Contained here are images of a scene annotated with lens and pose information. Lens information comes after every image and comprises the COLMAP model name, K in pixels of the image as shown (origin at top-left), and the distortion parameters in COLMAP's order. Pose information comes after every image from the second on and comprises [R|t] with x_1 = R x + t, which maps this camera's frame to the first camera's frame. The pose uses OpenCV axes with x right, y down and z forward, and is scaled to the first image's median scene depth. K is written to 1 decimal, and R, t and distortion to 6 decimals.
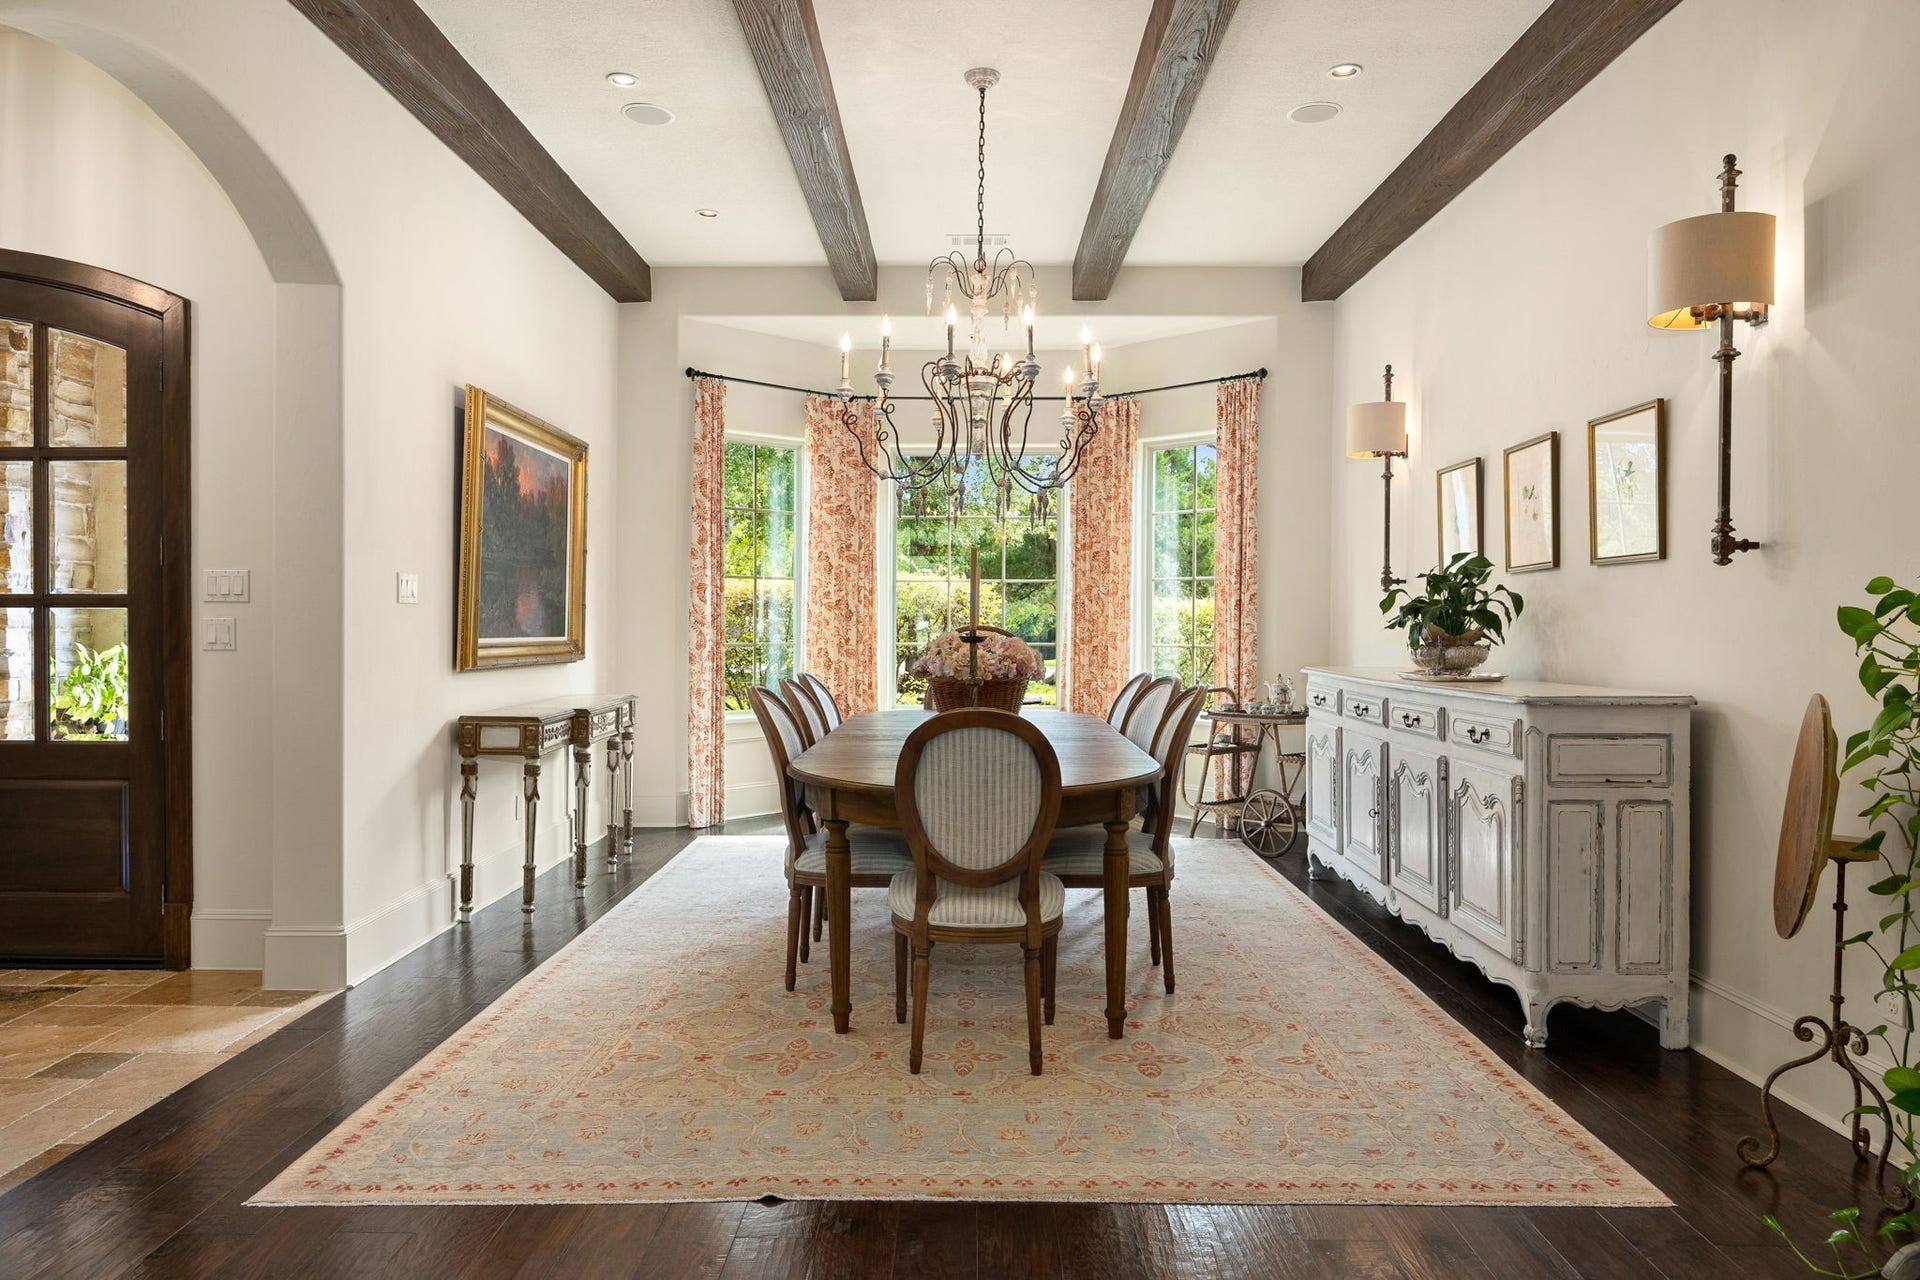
lens RADIAL K [[1227.1, 0, 968.6], [0, 1227.1, 628.9], [0, 0, 1]] dist [0.000896, -0.001004]
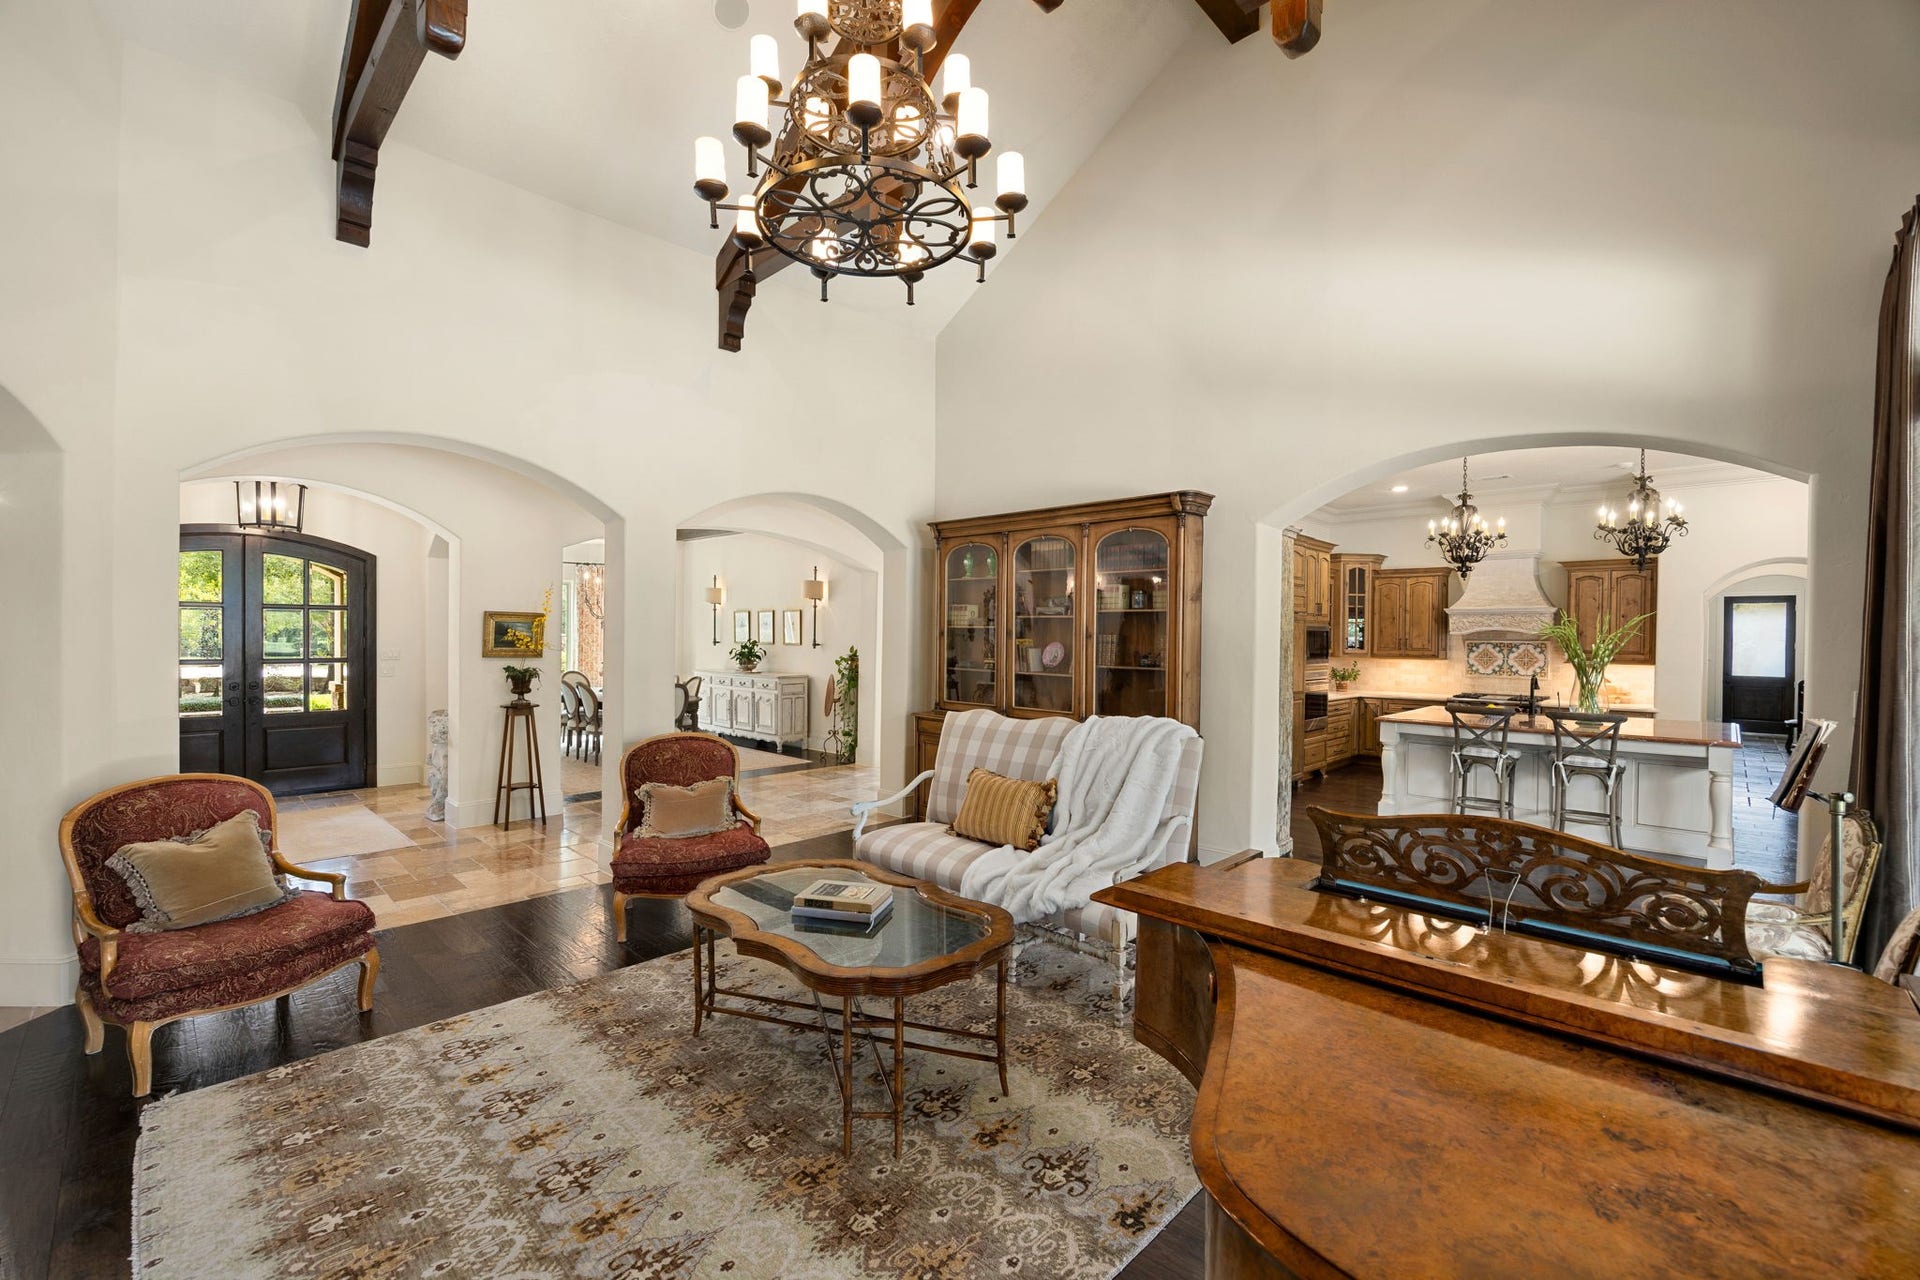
lens RADIAL K [[822.3, 0, 953.0], [0, 822.3, 640.2], [0, 0, 1]] dist [-0.001751, -0.000093]
pose [[0.710734, -0.004710, 0.703446, -1.251186], [0.001005, 0.999983, 0.005680, -0.097273], [-0.703461, -0.003330, 0.710726, -1.660279]]
